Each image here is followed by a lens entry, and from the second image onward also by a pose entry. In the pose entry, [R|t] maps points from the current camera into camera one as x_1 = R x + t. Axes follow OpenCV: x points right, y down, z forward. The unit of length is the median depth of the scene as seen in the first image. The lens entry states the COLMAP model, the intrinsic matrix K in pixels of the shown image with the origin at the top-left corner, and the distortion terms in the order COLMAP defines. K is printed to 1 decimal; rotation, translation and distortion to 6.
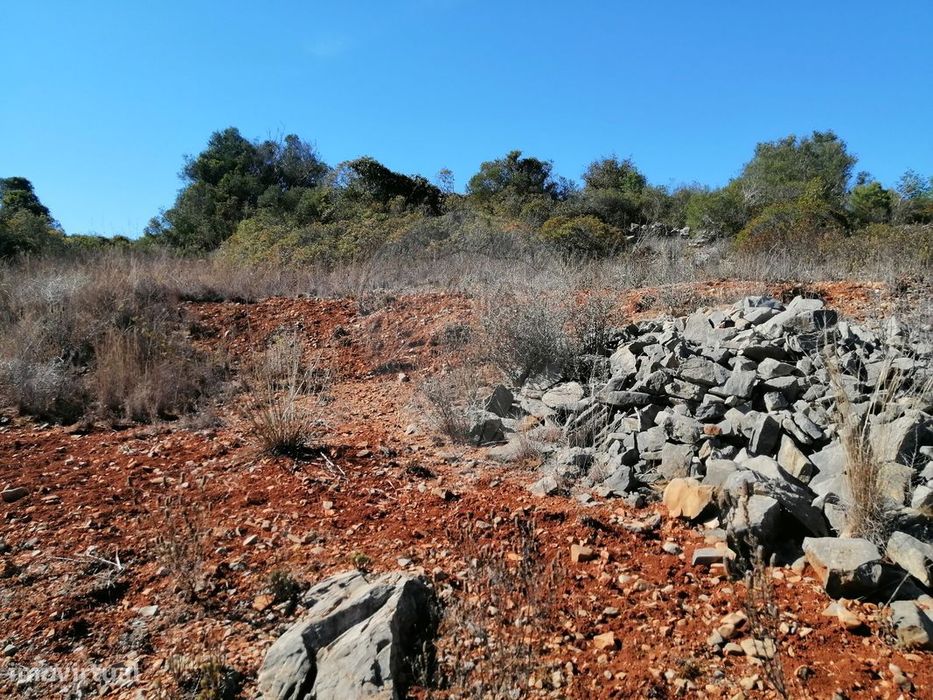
lens RADIAL K [[733.0, 0, 471.1], [0, 733.0, 351.2], [0, 0, 1]] dist [0.002851, 0.010521]
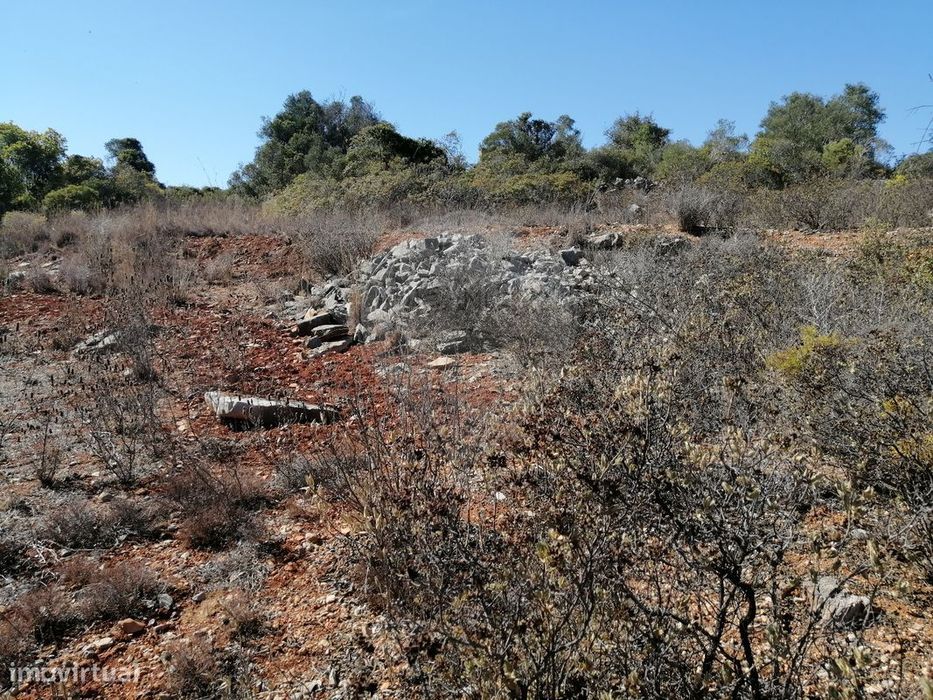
lens RADIAL K [[733.0, 0, 465.6], [0, 733.0, 353.9], [0, 0, 1]] dist [0.002851, 0.010521]
pose [[0.987572, 0.036863, -0.152786, 0.151384], [-0.025627, 0.996864, 0.074867, 0.017595], [0.155067, -0.070021, 0.985419, -0.161382]]
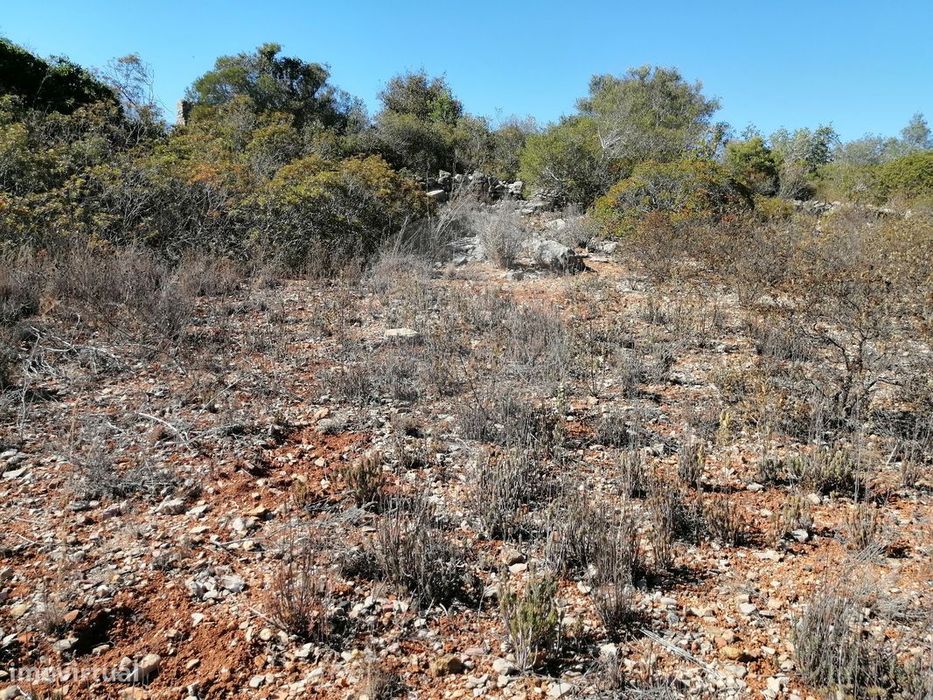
lens RADIAL K [[733.0, 0, 471.3], [0, 733.0, 345.1], [0, 0, 1]] dist [0.002851, 0.010521]
pose [[0.967141, 0.009782, 0.254053, 0.067463], [-0.032640, 0.995768, 0.085914, -0.064509], [-0.252137, -0.091384, 0.963367, 0.288467]]
